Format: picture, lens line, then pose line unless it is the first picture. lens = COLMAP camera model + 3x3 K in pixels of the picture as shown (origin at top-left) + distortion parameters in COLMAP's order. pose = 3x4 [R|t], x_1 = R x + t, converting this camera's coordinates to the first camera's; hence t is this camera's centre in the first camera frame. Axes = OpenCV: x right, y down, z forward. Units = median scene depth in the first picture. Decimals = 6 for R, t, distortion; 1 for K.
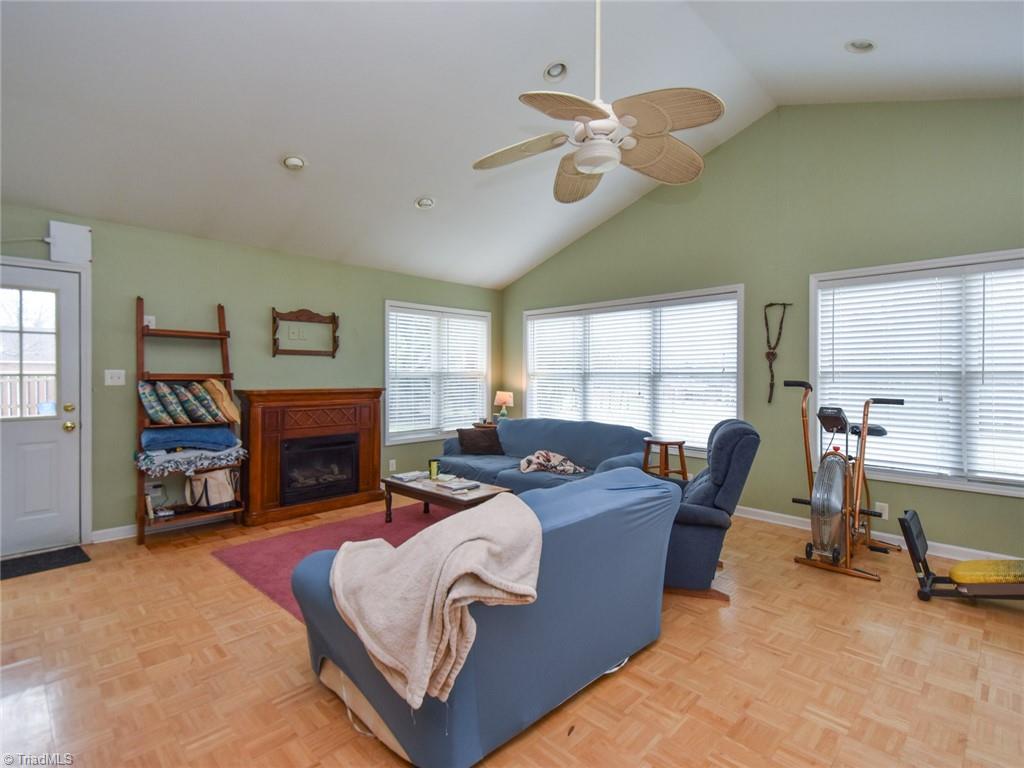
lens RADIAL K [[488.4, 0, 546.0], [0, 488.4, 378.1], [0, 0, 1]] dist [0.020683, -0.000190]
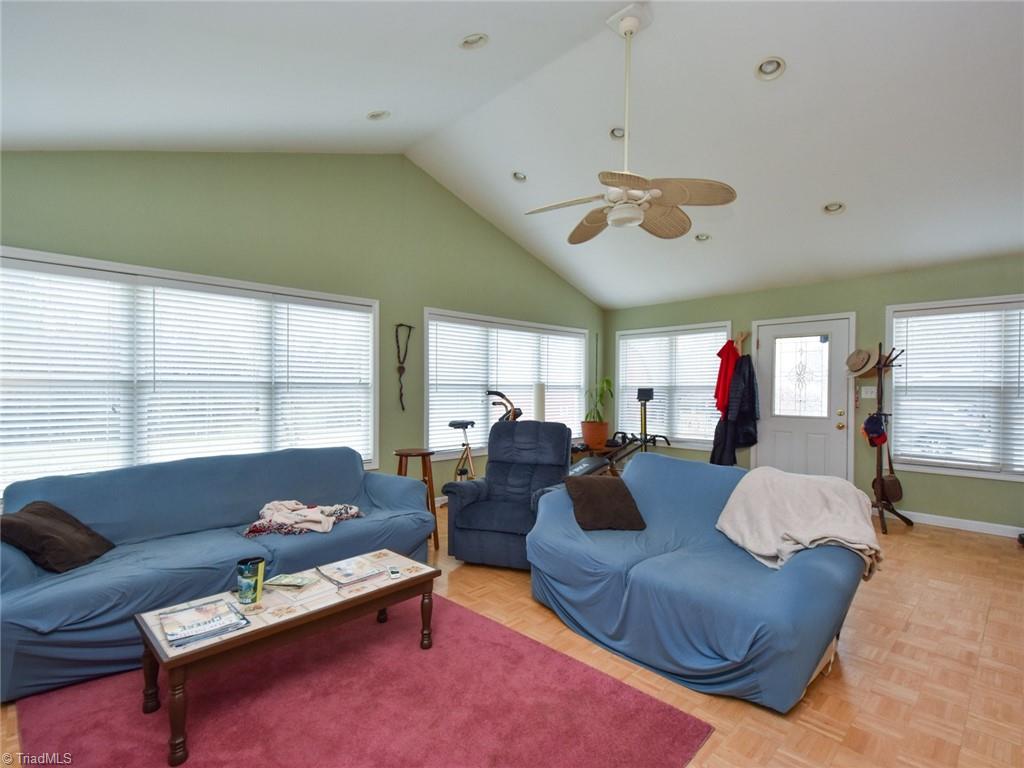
lens RADIAL K [[488.4, 0, 538.6], [0, 488.4, 395.2], [0, 0, 1]] dist [0.020683, -0.000190]
pose [[-0.003791, -0.020055, 0.999792, -0.627198], [0.001427, 0.999798, 0.020060, -0.006524], [-0.999992, 0.001503, -0.003762, 0.613023]]
